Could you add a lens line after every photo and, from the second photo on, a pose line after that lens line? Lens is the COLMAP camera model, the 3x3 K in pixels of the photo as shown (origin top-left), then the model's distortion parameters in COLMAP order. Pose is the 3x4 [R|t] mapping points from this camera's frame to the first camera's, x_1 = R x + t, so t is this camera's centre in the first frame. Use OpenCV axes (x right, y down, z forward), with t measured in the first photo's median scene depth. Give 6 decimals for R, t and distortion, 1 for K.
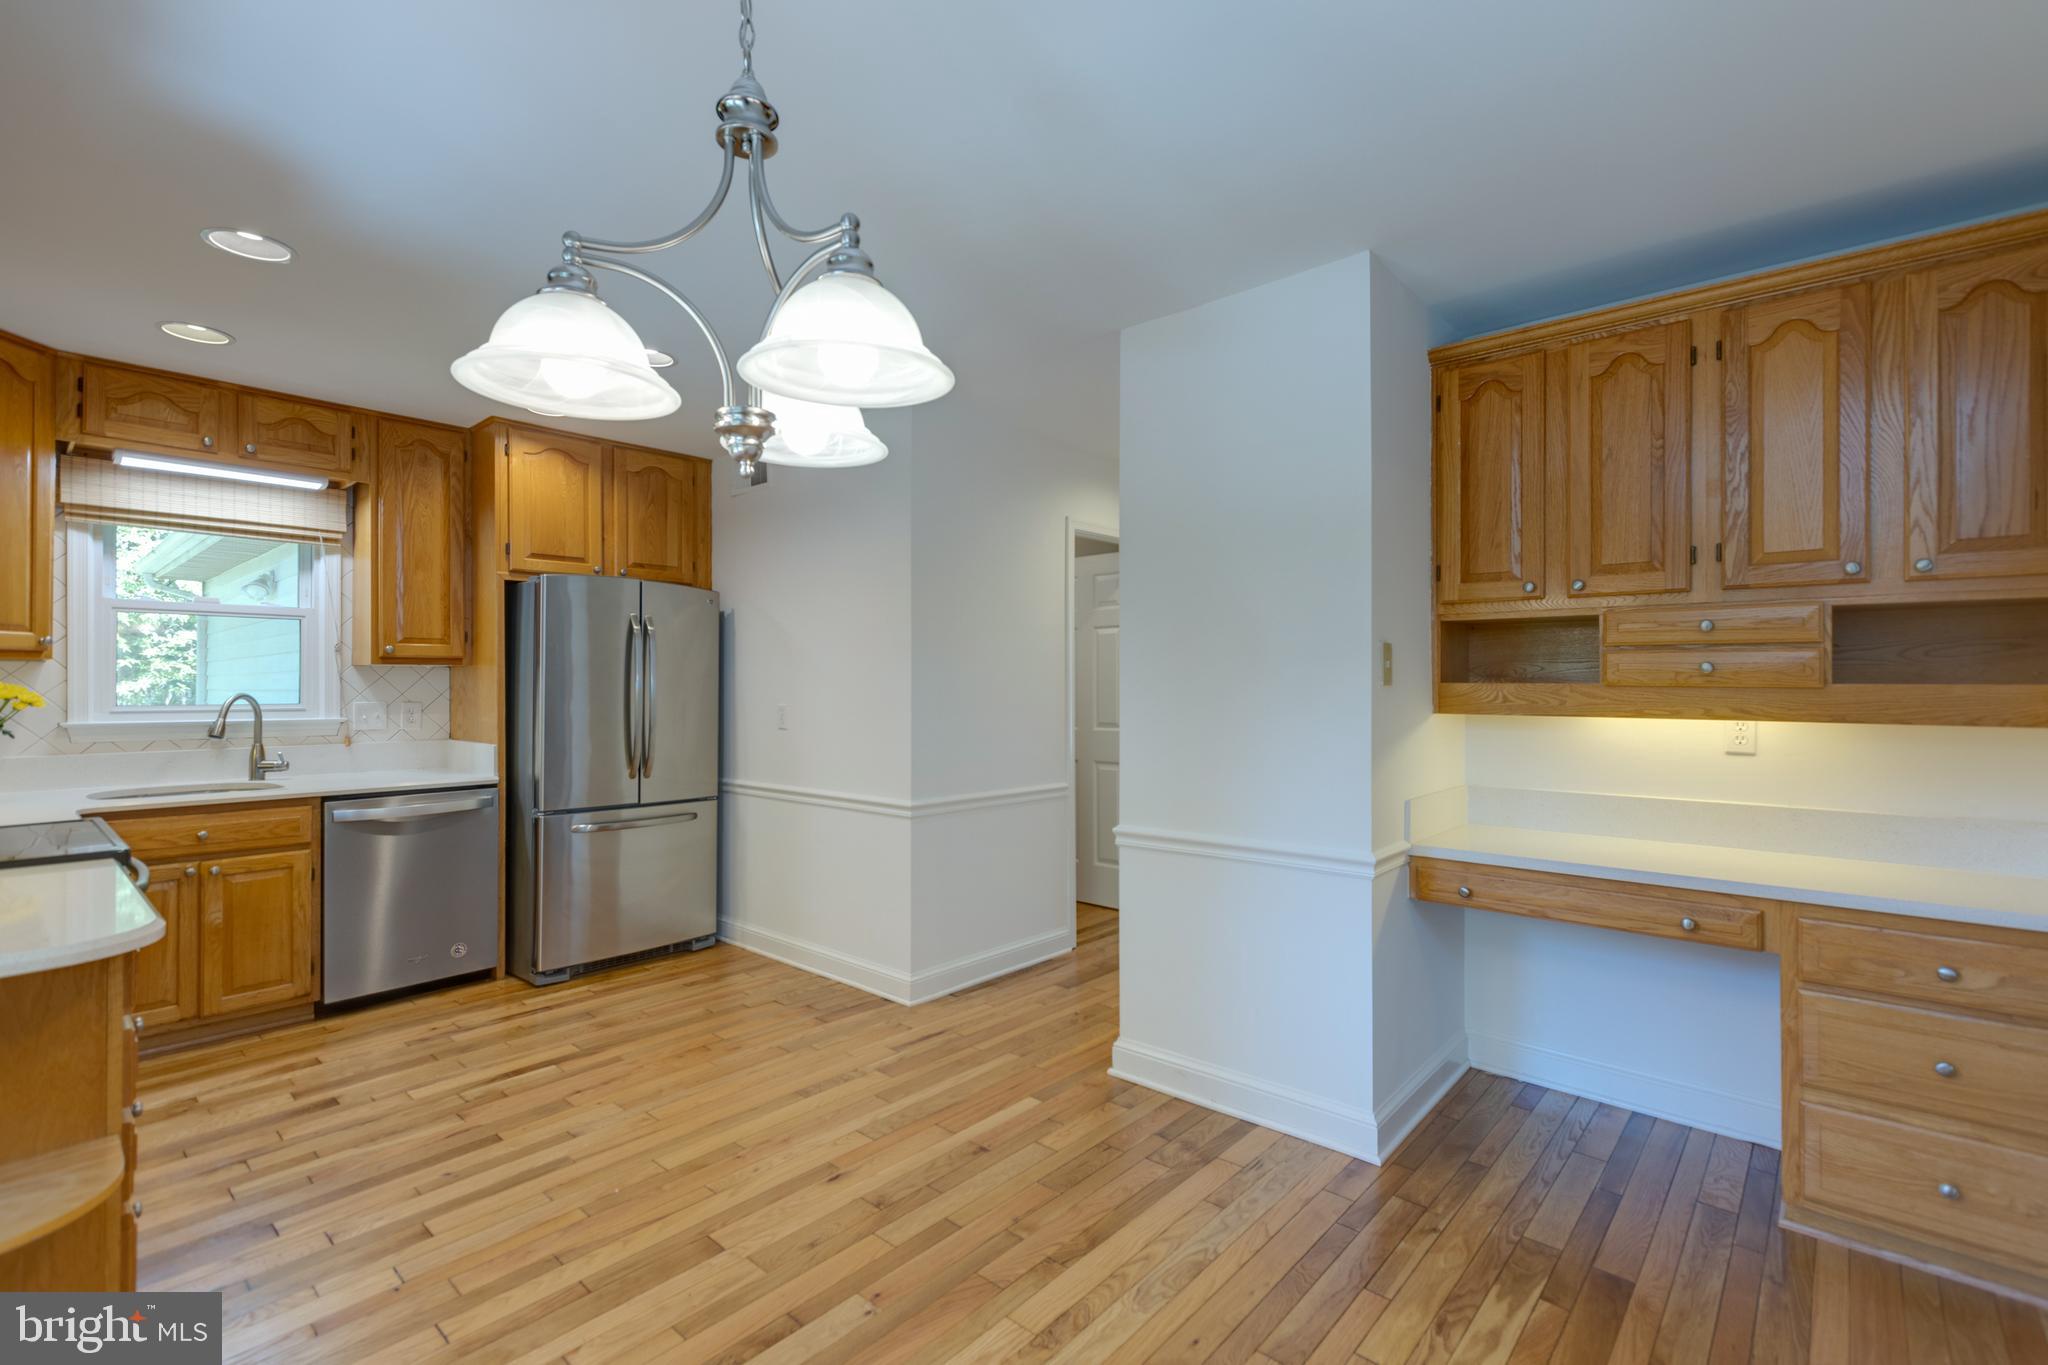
lens RADIAL K [[921.2, 0, 1021.8], [0, 921.2, 687.6], [0, 0, 1]] dist [0.012803, -0.003454]
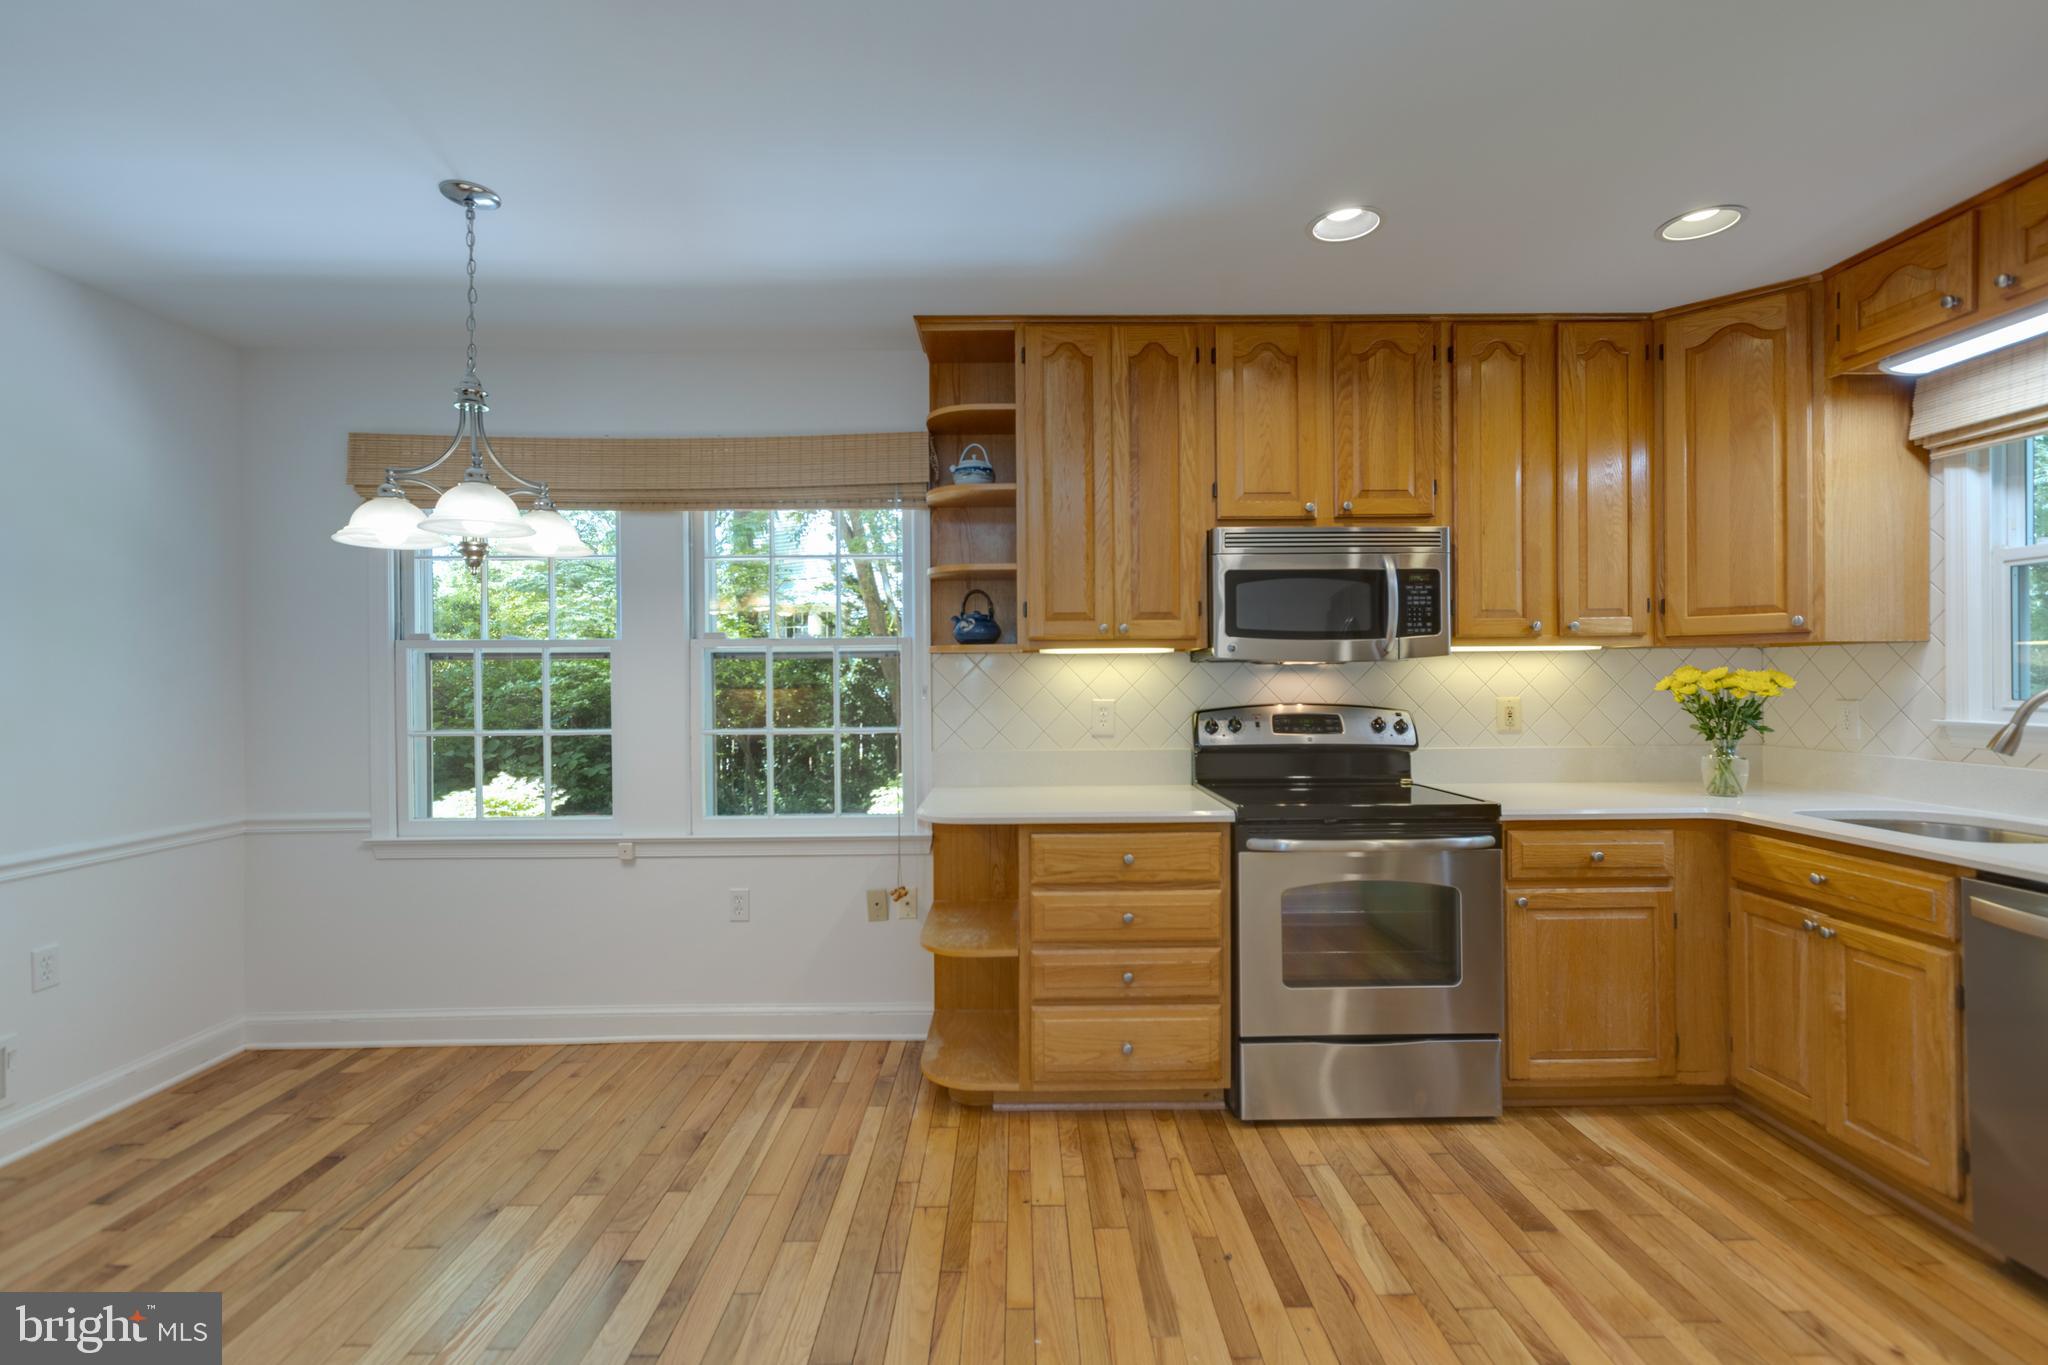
lens RADIAL K [[921.2, 0, 1013.1], [0, 921.2, 677.5], [0, 0, 1]] dist [0.012803, -0.003454]
pose [[-0.742876, 0.004884, -0.669411, 0.054452], [0.005249, 0.999985, 0.001471, -0.002240], [0.669408, -0.002421, -0.742891, 0.938725]]
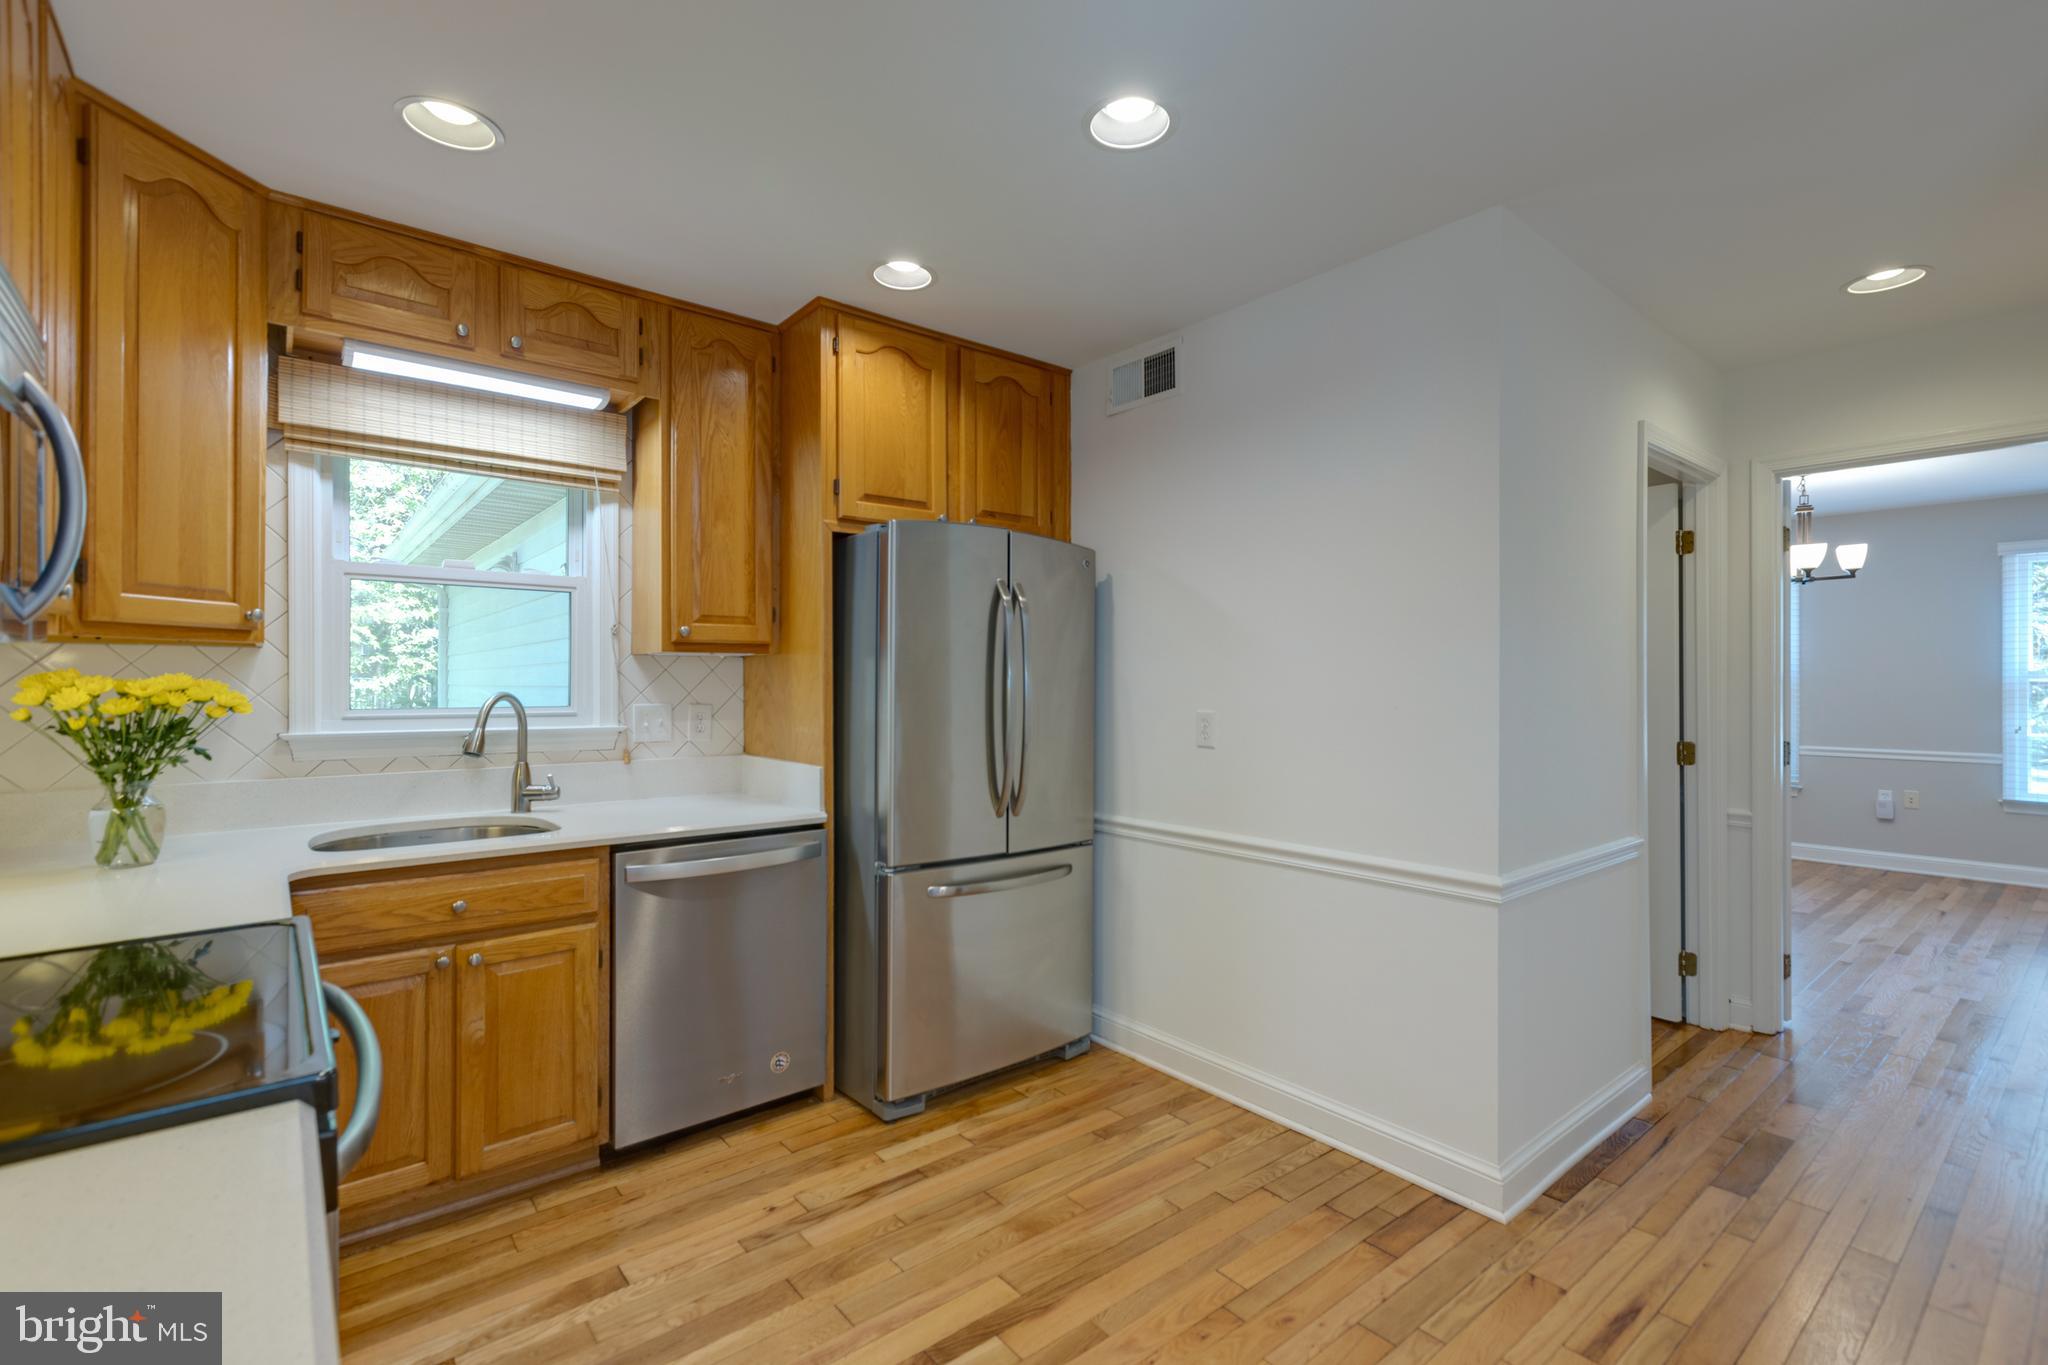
lens RADIAL K [[921.2, 0, 1020.8], [0, 921.2, 689.4], [0, 0, 1]] dist [0.012803, -0.003454]
pose [[0.986965, 0.002979, -0.160909, -0.318246], [-0.002046, 0.999980, 0.005964, -0.001398], [0.160924, -0.005557, 0.986951, 0.345465]]
